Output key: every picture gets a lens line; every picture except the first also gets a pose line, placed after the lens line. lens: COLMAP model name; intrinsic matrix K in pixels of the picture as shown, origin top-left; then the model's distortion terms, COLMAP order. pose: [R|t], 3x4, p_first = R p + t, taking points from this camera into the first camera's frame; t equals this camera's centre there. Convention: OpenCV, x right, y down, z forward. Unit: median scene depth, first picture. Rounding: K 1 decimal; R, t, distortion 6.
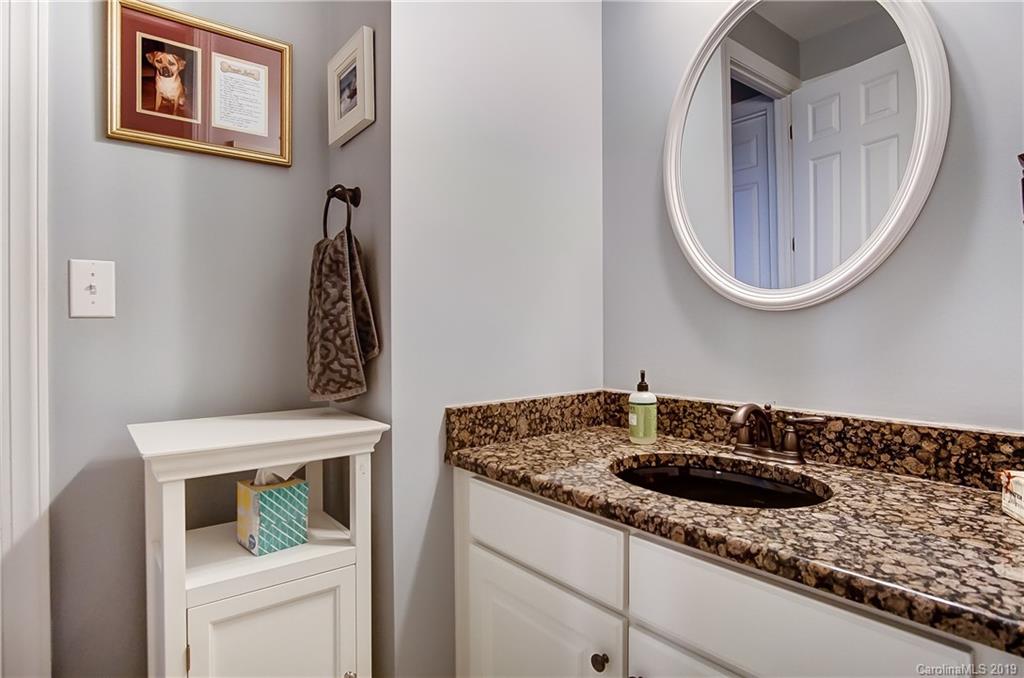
lens RADIAL K [[555.2, 0, 509.4], [0, 555.2, 333.8], [0, 0, 1]] dist [-0.022873, -0.000125]
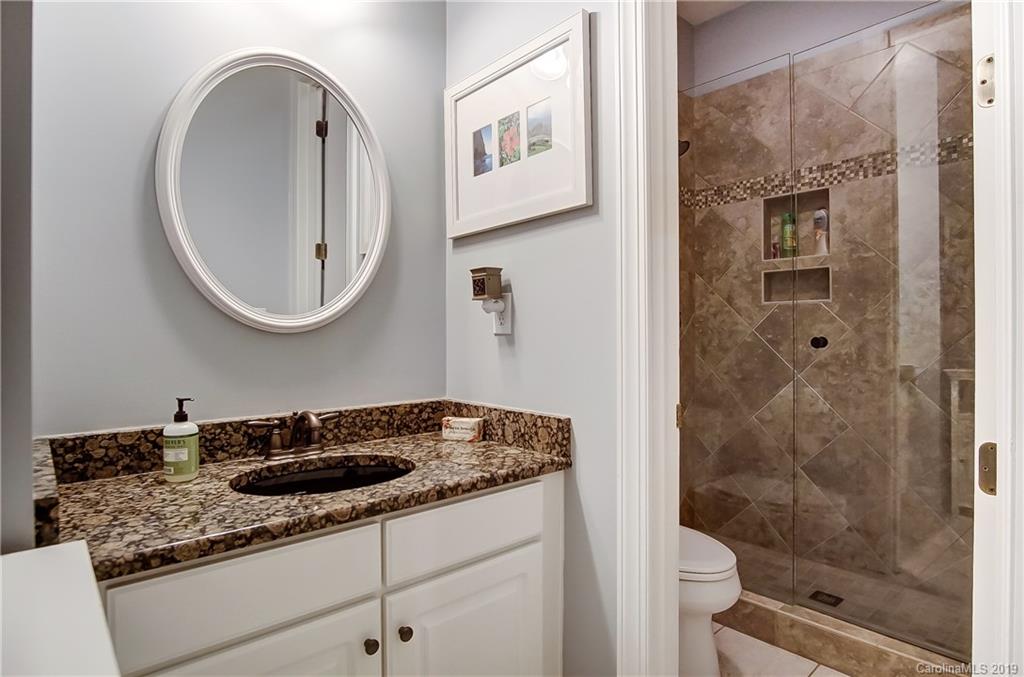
lens RADIAL K [[555.2, 0, 509.0], [0, 555.2, 335.1], [0, 0, 1]] dist [-0.022873, -0.000125]
pose [[-0.047652, 0.001445, 0.998863, -0.856137], [0.013792, 0.999905, -0.000789, -0.034720], [-0.998769, 0.013739, -0.047667, 0.663820]]
